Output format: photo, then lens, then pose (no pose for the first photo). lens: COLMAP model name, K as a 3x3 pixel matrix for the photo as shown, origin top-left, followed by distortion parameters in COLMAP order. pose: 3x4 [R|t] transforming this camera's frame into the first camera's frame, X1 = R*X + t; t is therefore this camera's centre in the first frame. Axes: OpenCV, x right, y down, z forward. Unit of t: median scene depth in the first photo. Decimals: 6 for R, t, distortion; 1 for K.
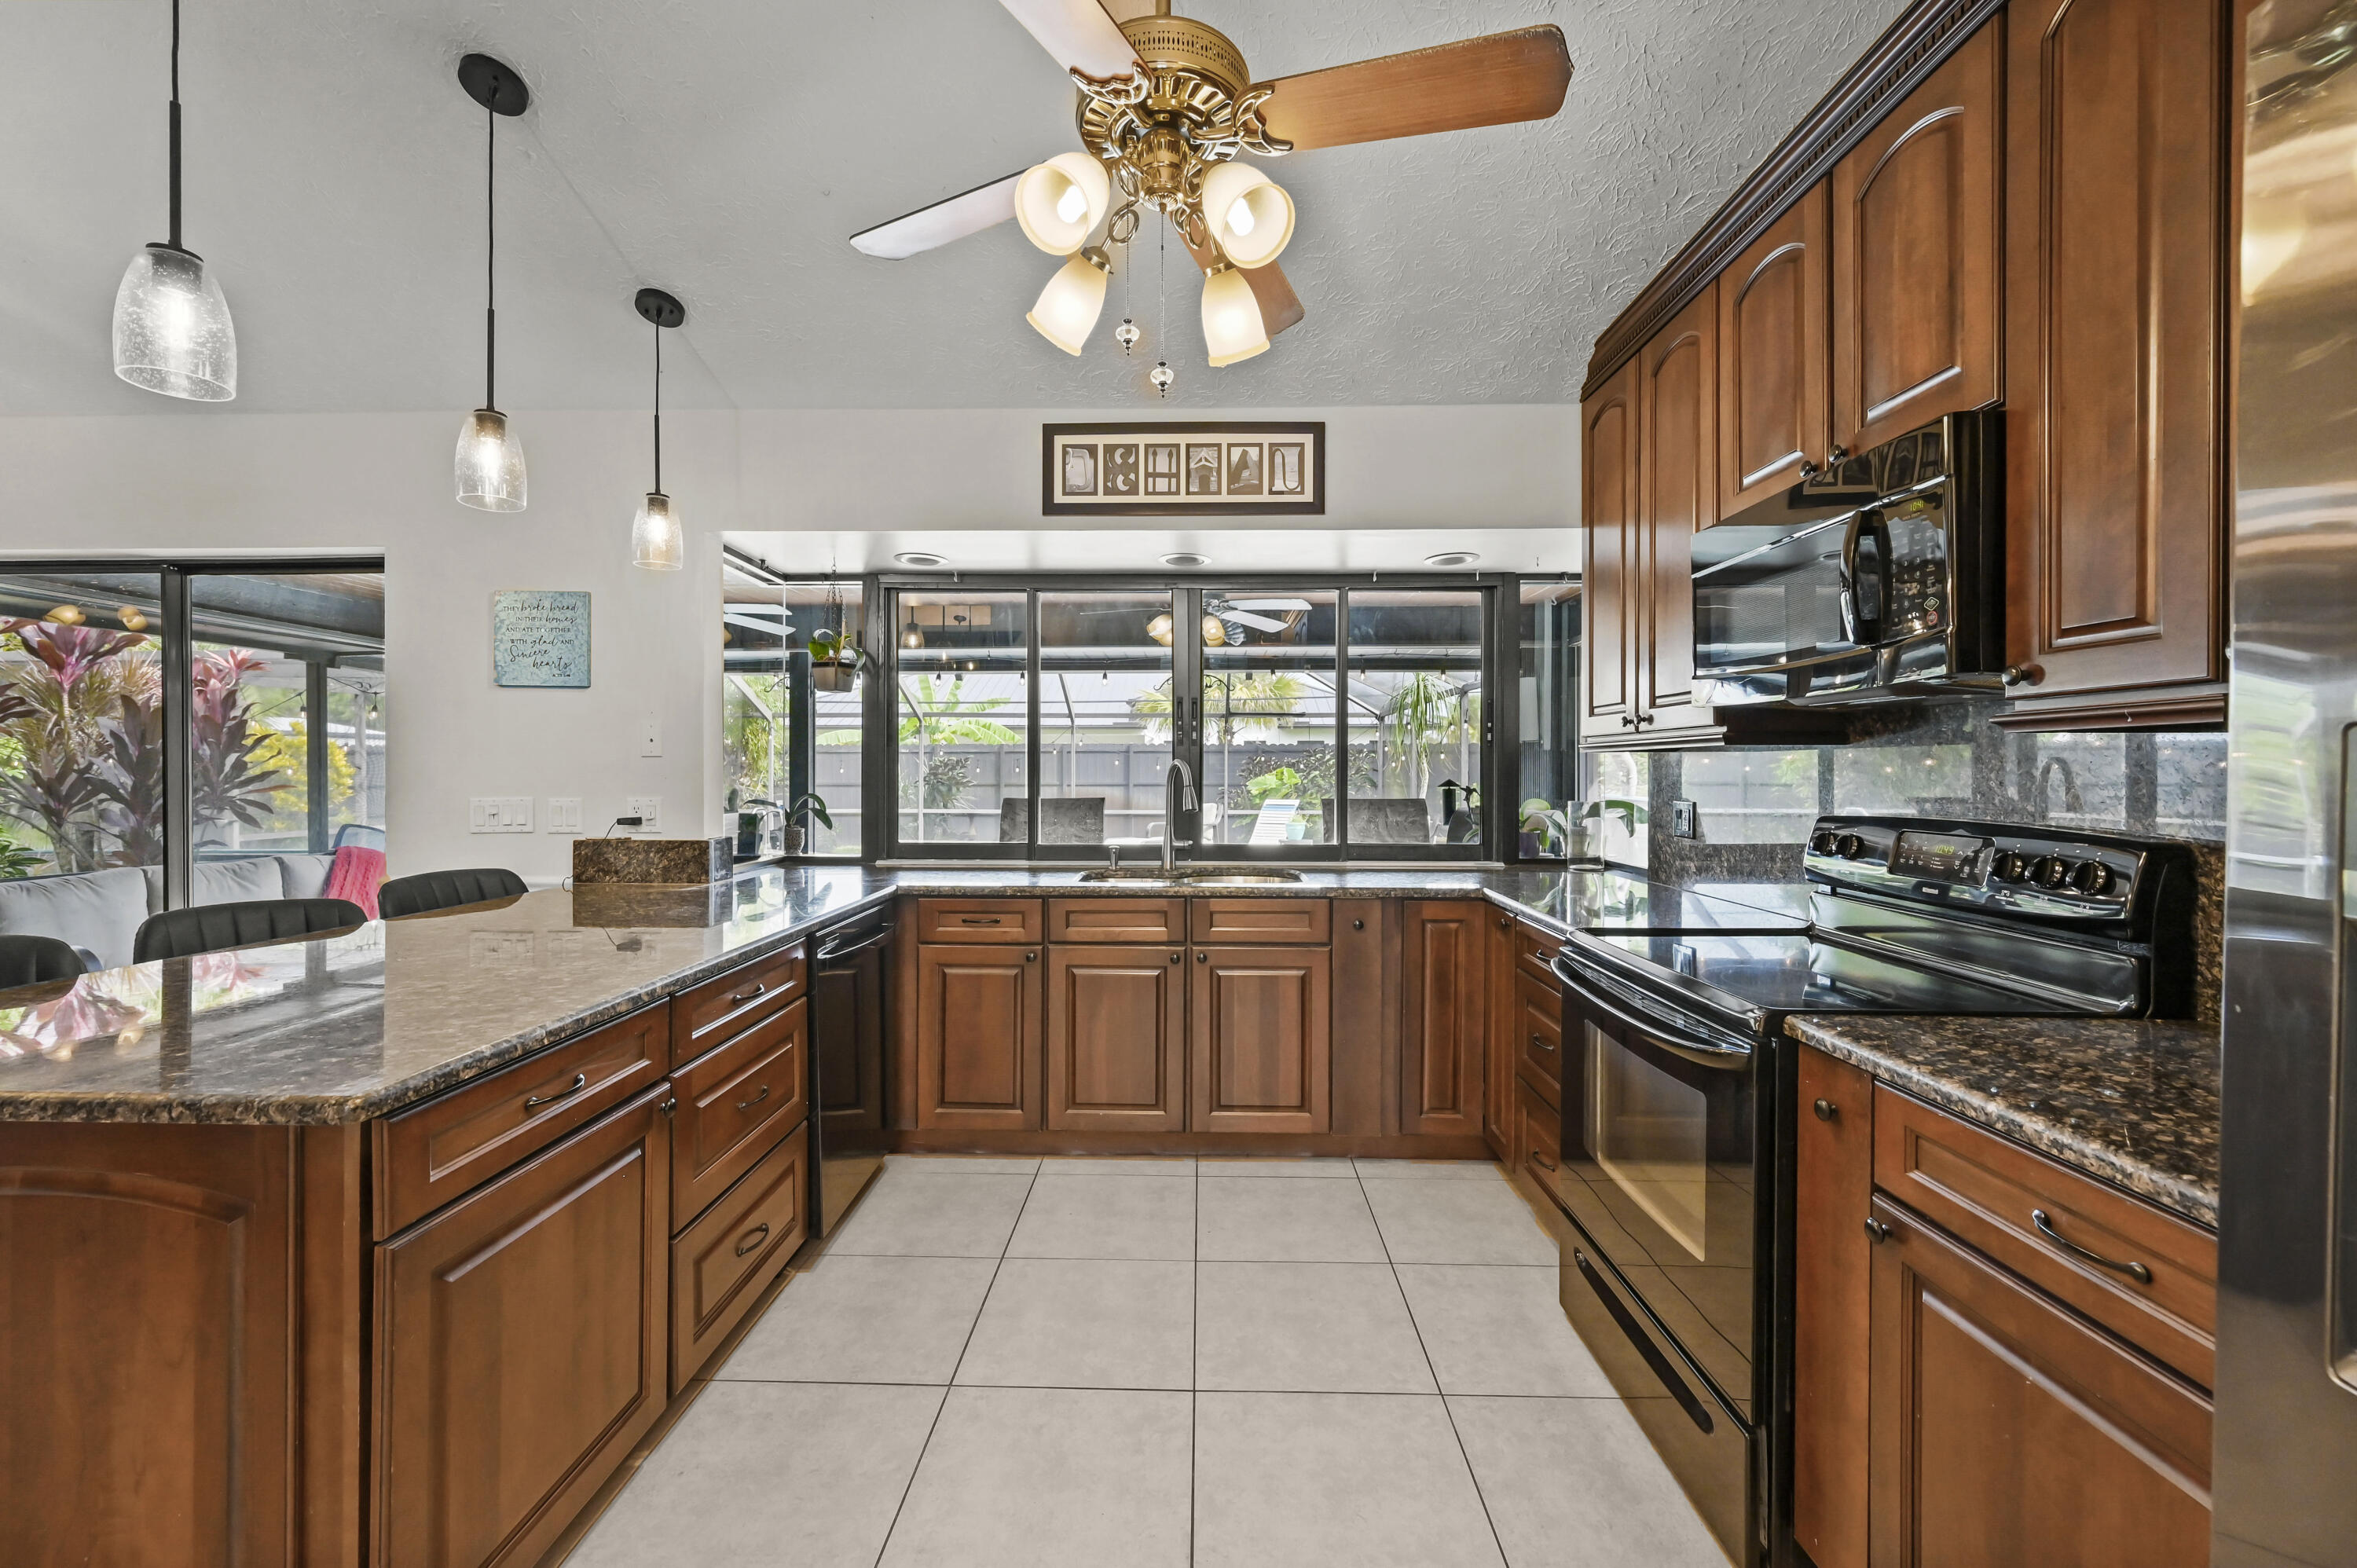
lens RADIAL K [[924.2, 0, 1173.7], [0, 924.2, 776.6], [0, 0, 1]] dist [-0.007227, -0.000163]
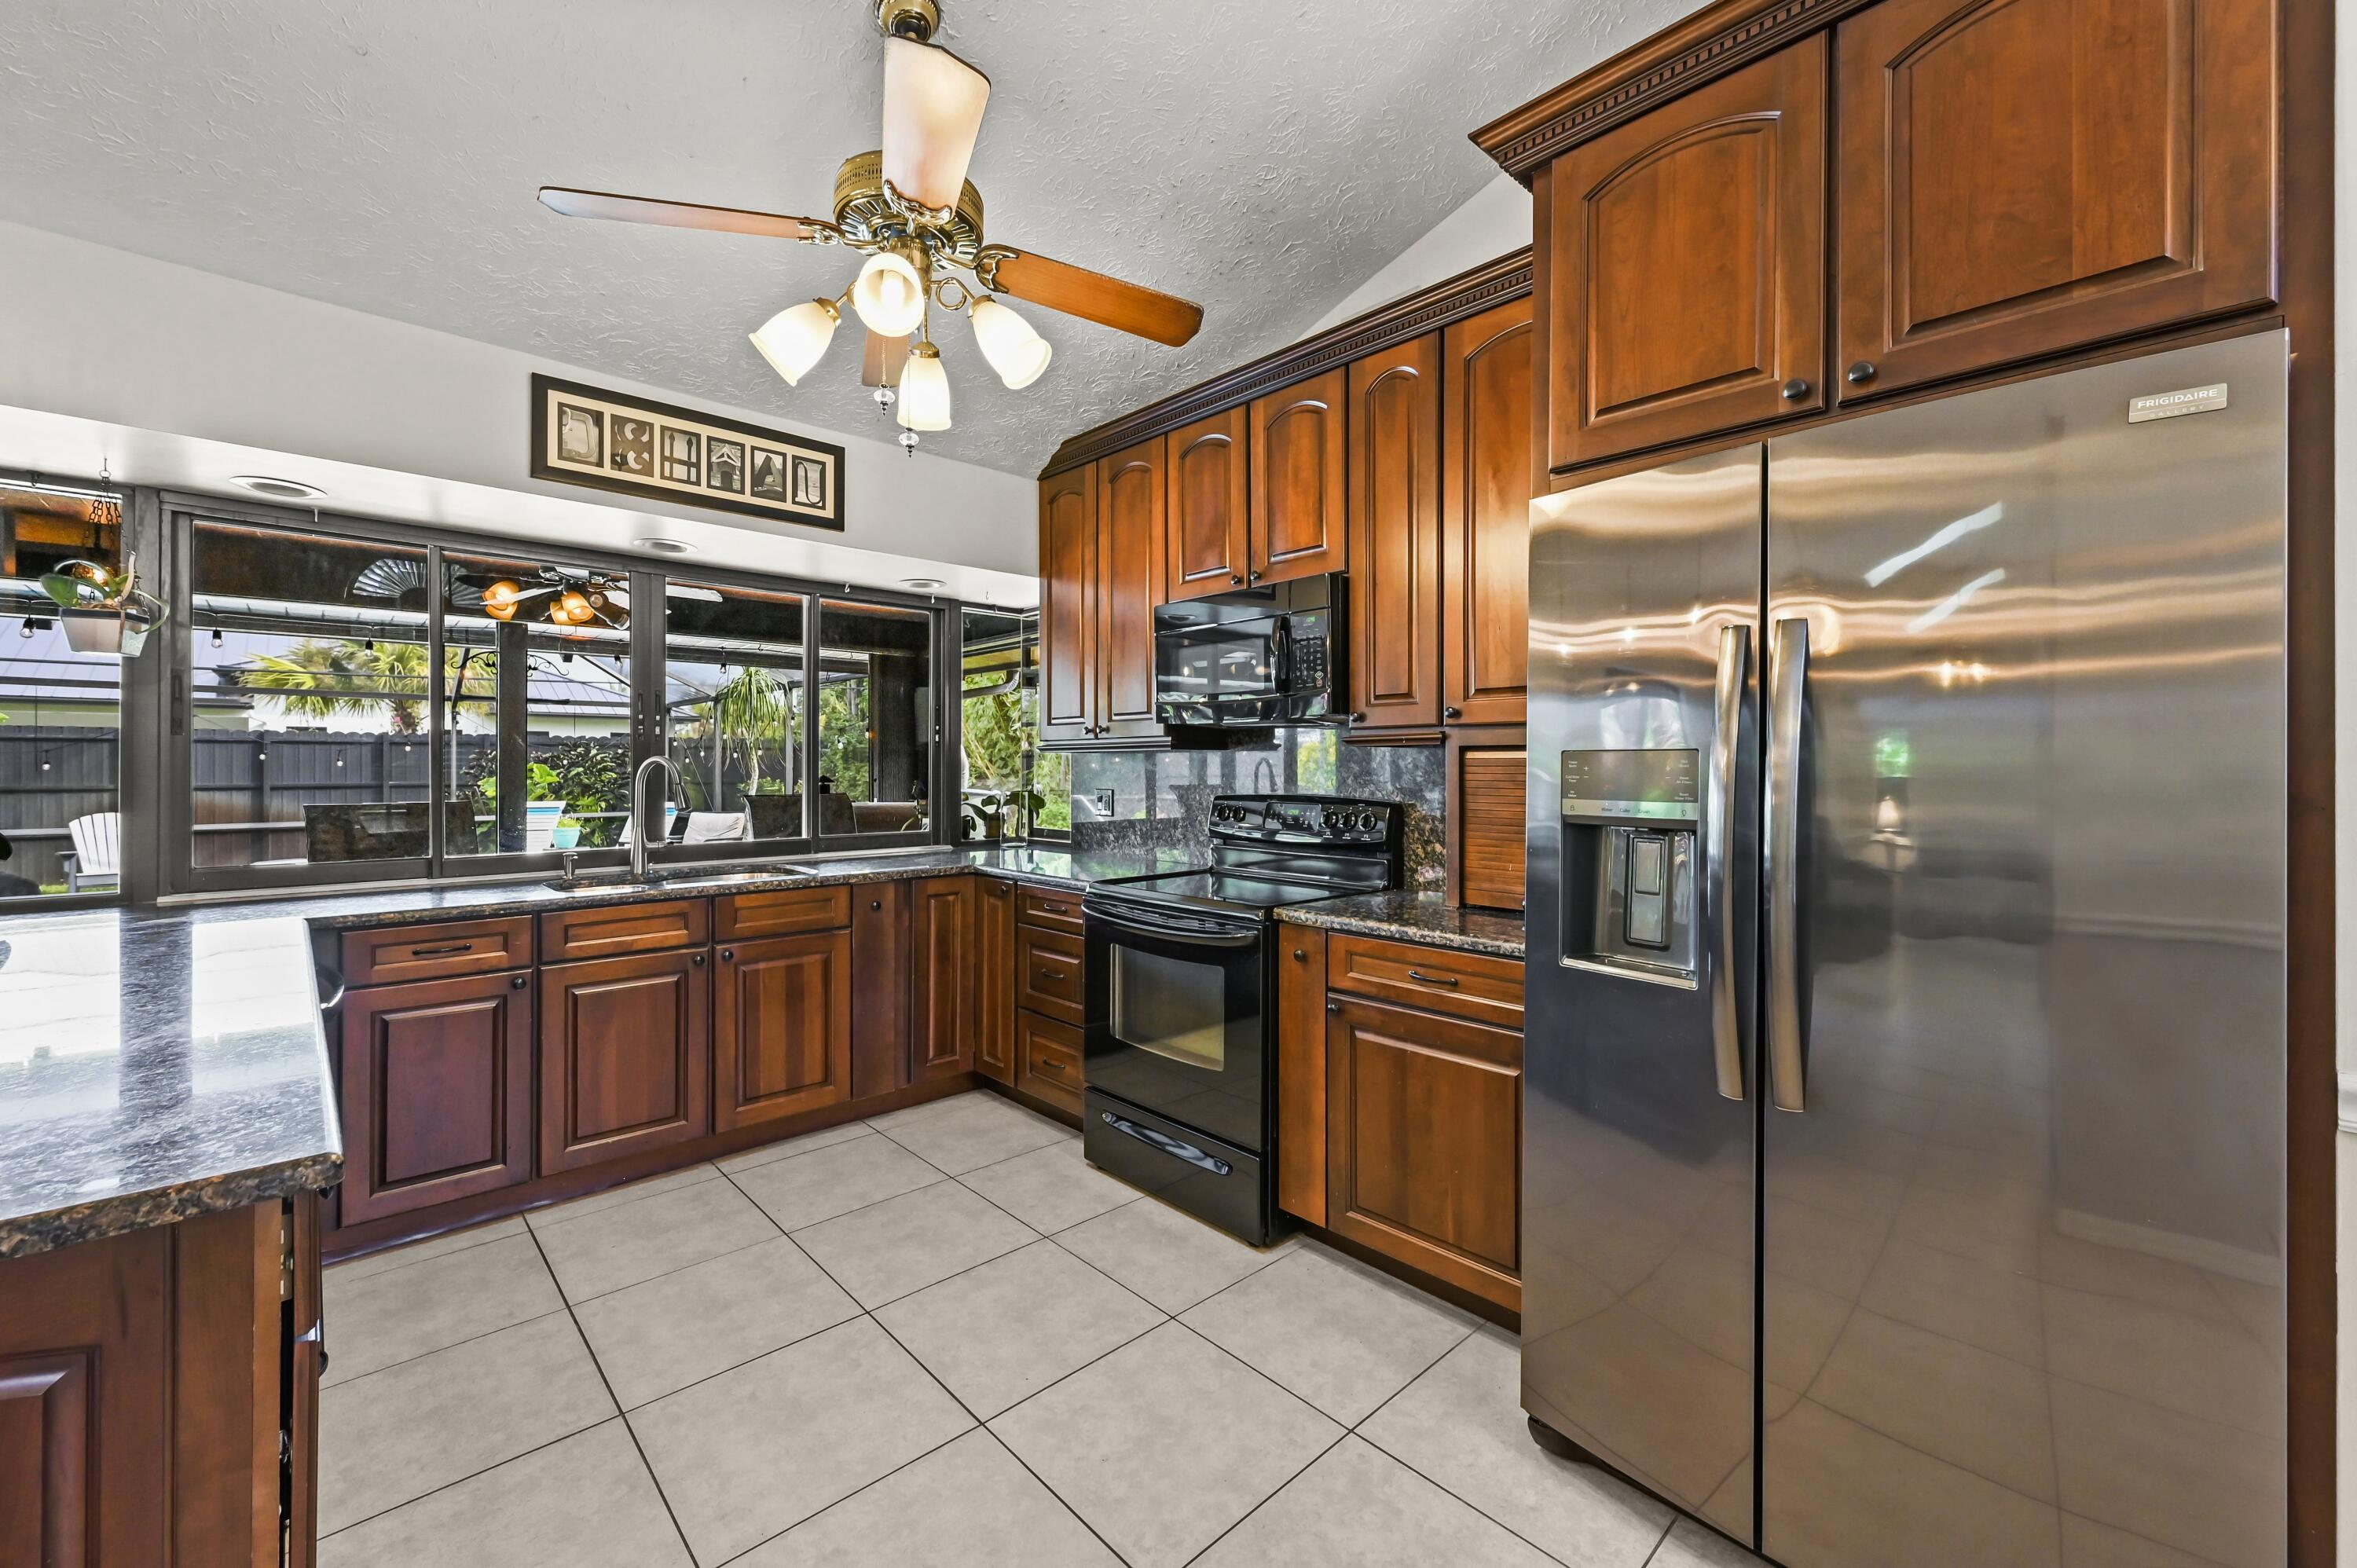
lens RADIAL K [[938.1, 0, 1174.5], [0, 938.1, 770.9], [0, 0, 1]] dist [-0.001796, 0.000070]
pose [[0.713051, -0.004851, 0.701095, -0.333990], [0.006433, 0.999979, 0.000376, -0.000214], [-0.701083, 0.004242, 0.713067, -0.060718]]
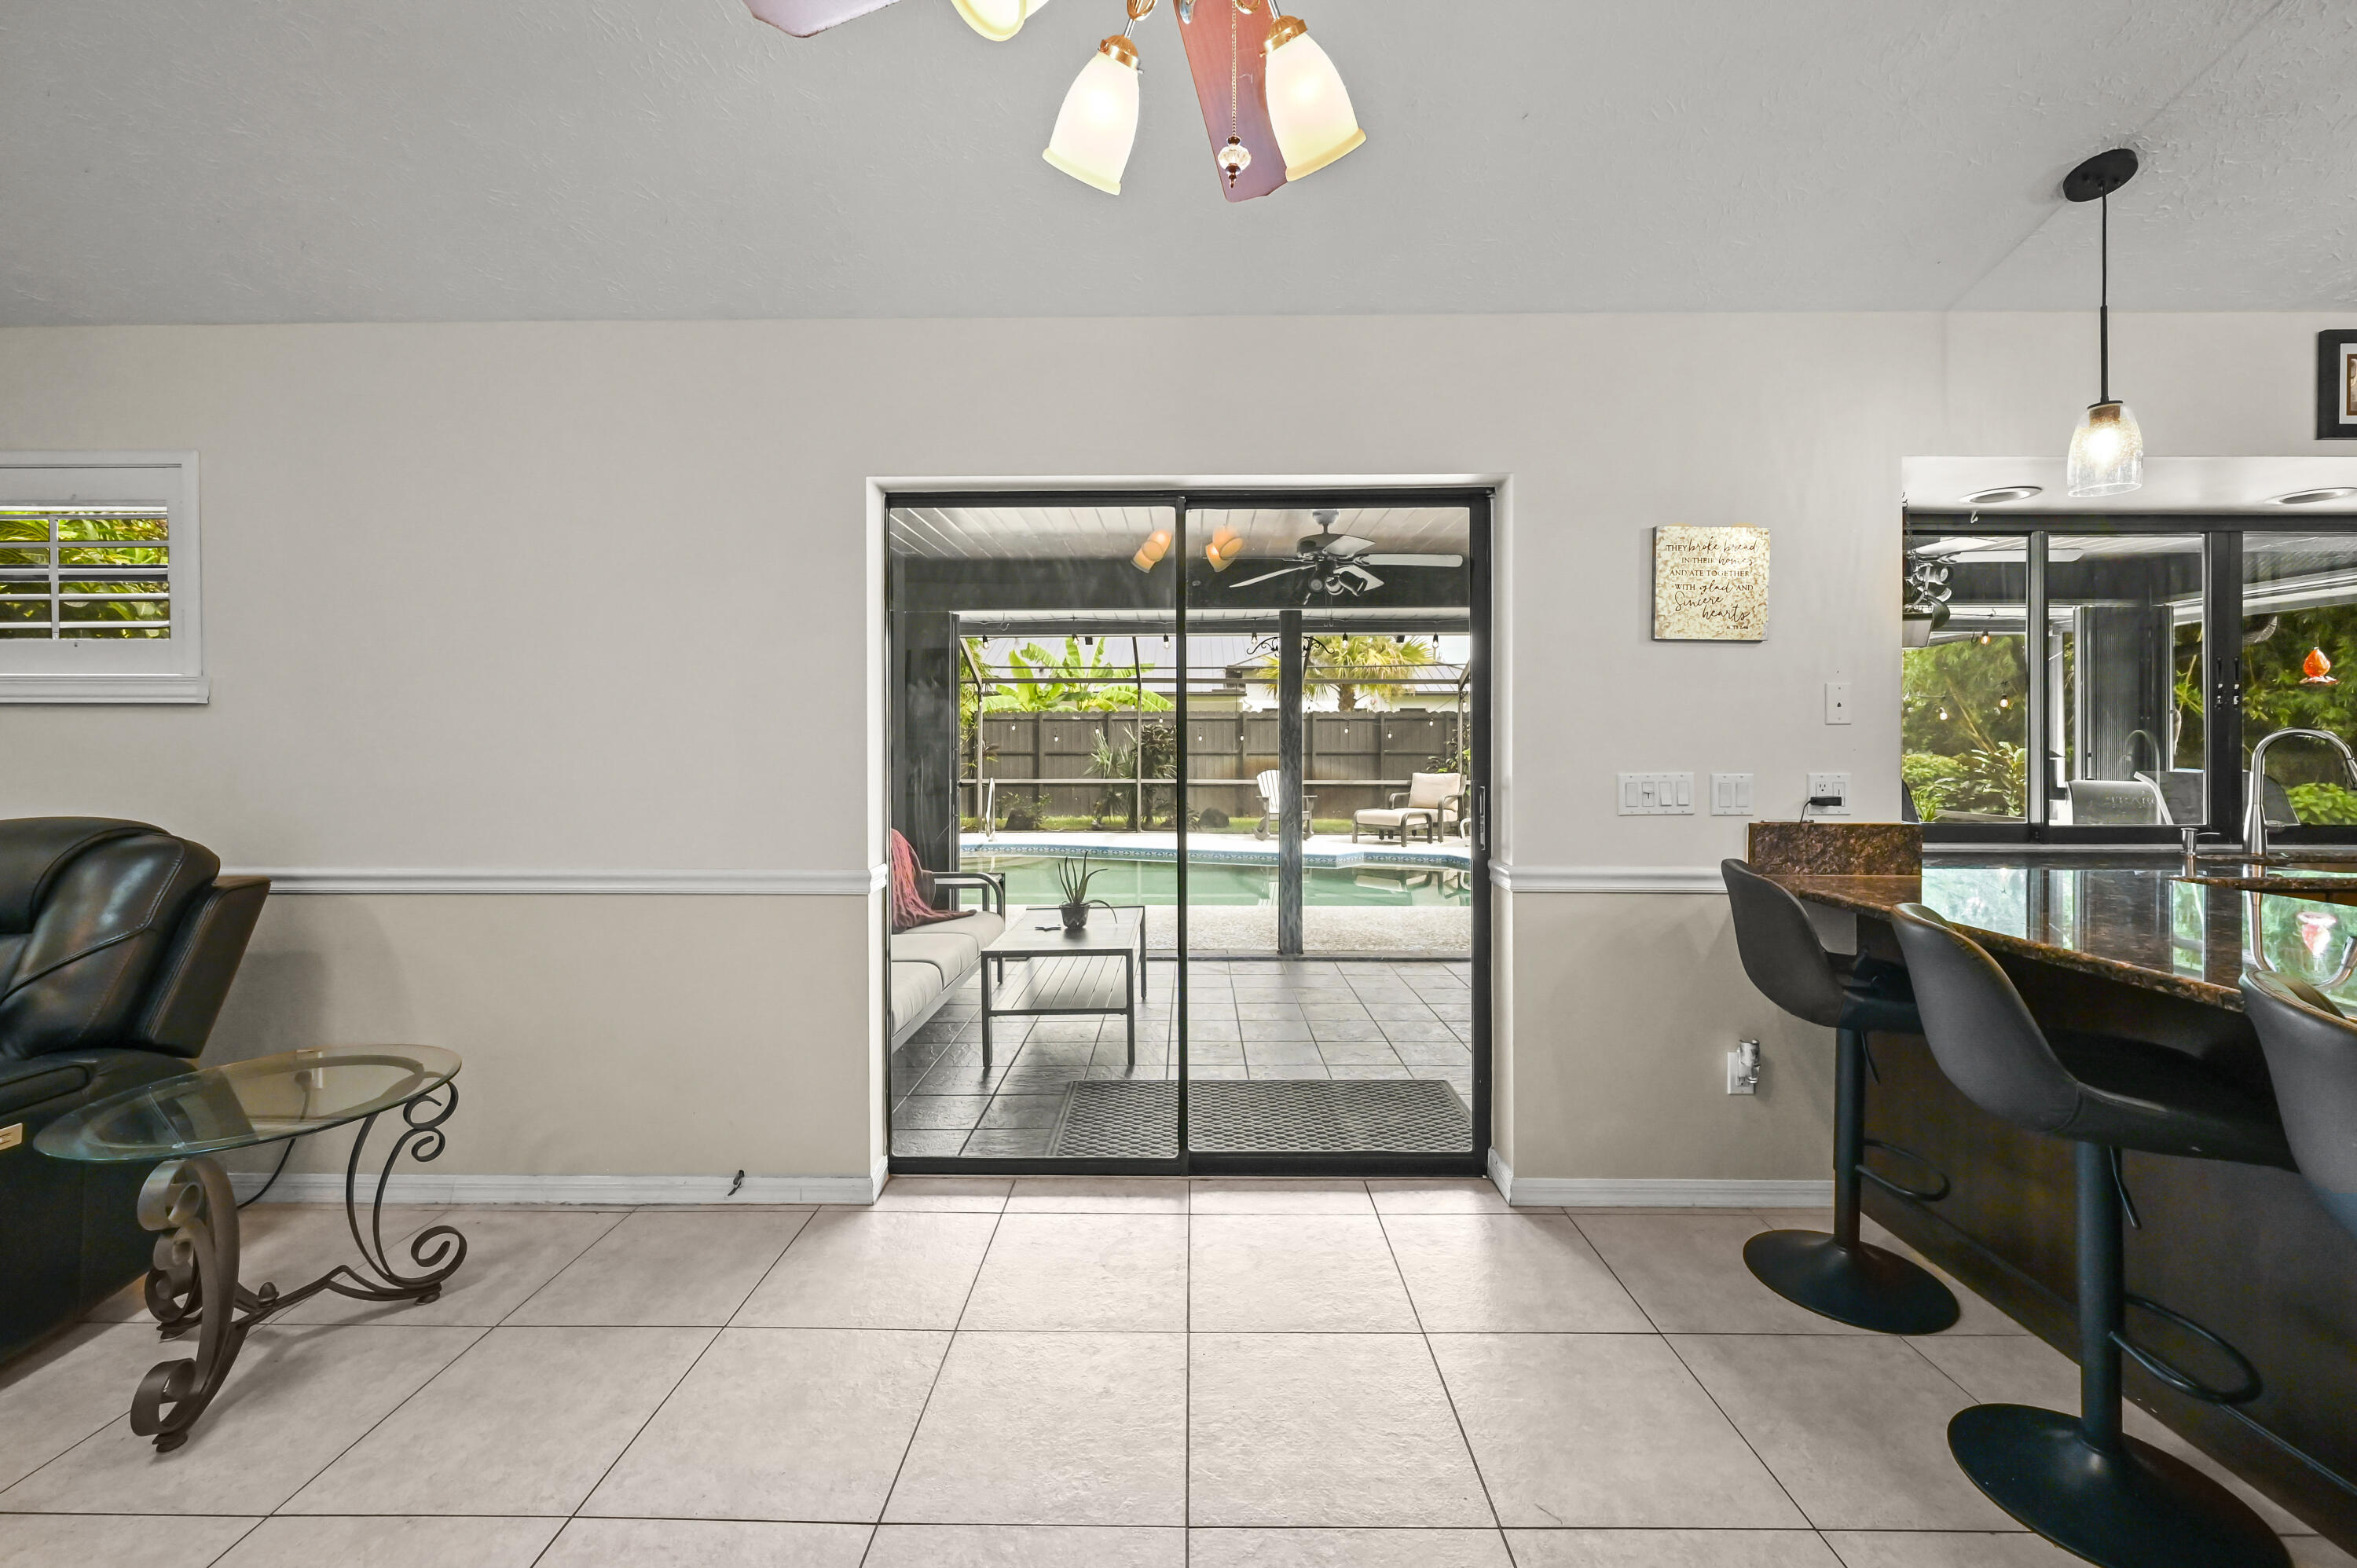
lens RADIAL K [[949.8, 0, 1177.9], [0, 949.8, 749.6], [0, 0, 1]] dist [-0.001768, 0.000605]
pose [[0.999986, 0.000363, 0.005247, -1.199647], [-0.000389, 0.999988, 0.004917, -0.002727], [-0.005245, -0.004919, 0.999974, 0.138981]]
